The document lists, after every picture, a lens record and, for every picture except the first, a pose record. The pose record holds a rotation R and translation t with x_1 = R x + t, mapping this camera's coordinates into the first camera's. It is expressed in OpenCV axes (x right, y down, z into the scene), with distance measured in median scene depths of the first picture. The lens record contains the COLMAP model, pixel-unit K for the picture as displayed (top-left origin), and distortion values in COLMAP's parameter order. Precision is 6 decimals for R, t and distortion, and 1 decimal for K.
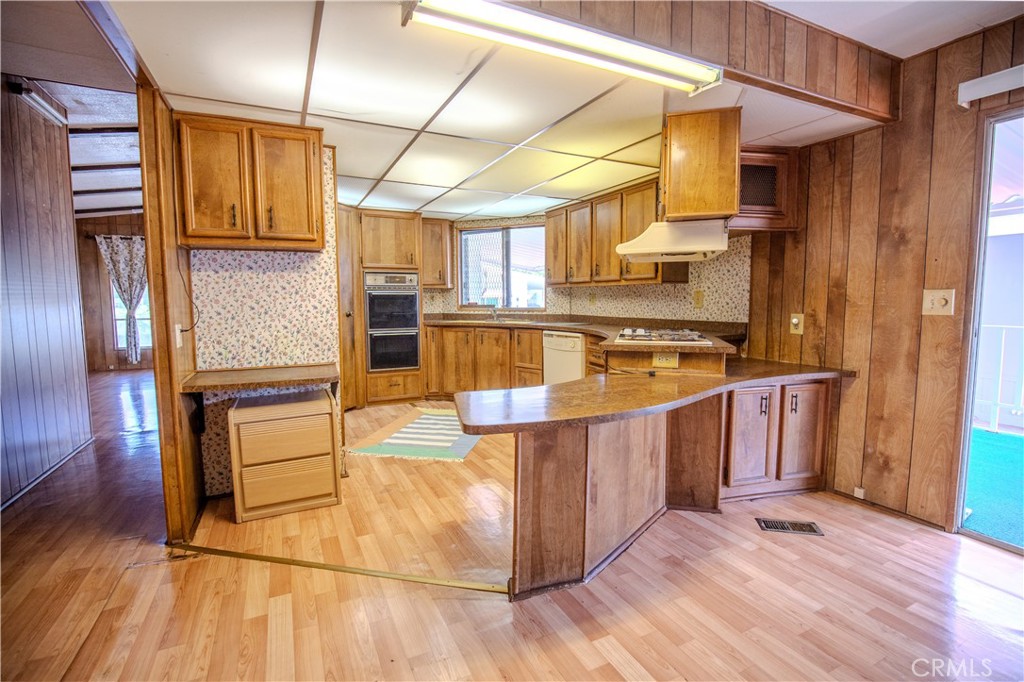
lens RADIAL K [[472.3, 0, 512.0], [0, 472.3, 341.0], [0, 0, 1]] dist [-0.037913, 0.007128]
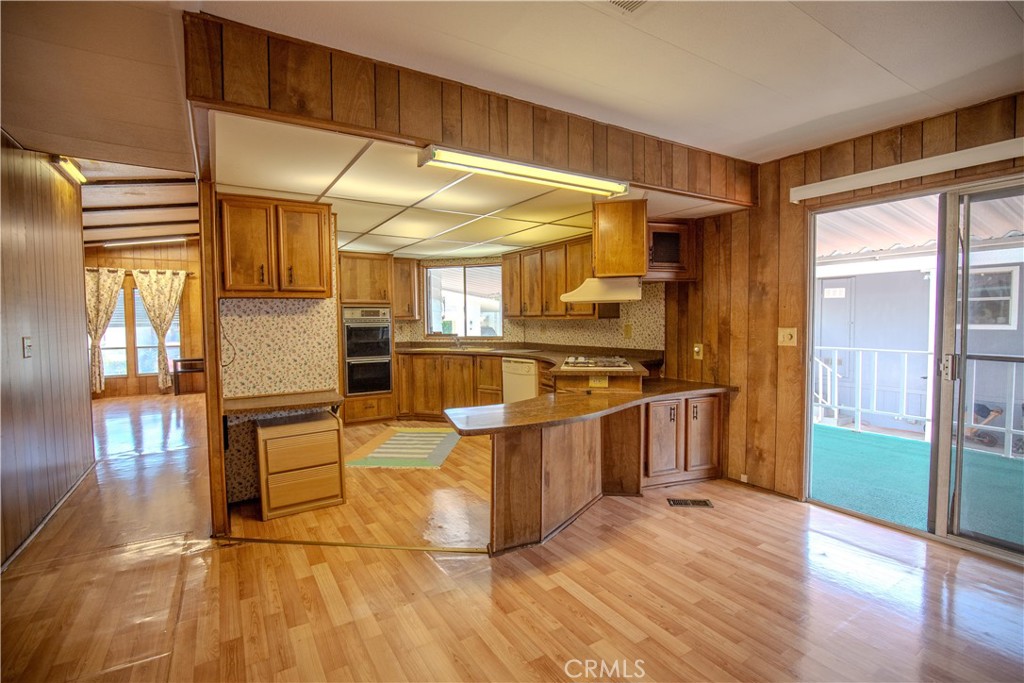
lens RADIAL K [[472.3, 0, 512.0], [0, 472.3, 341.5], [0, 0, 1]] dist [-0.037913, 0.007128]
pose [[0.994711, -0.011311, 0.102089, -0.050278], [0.015628, 0.999013, -0.041587, -0.020670], [-0.101517, 0.042962, 0.993906, -0.293374]]
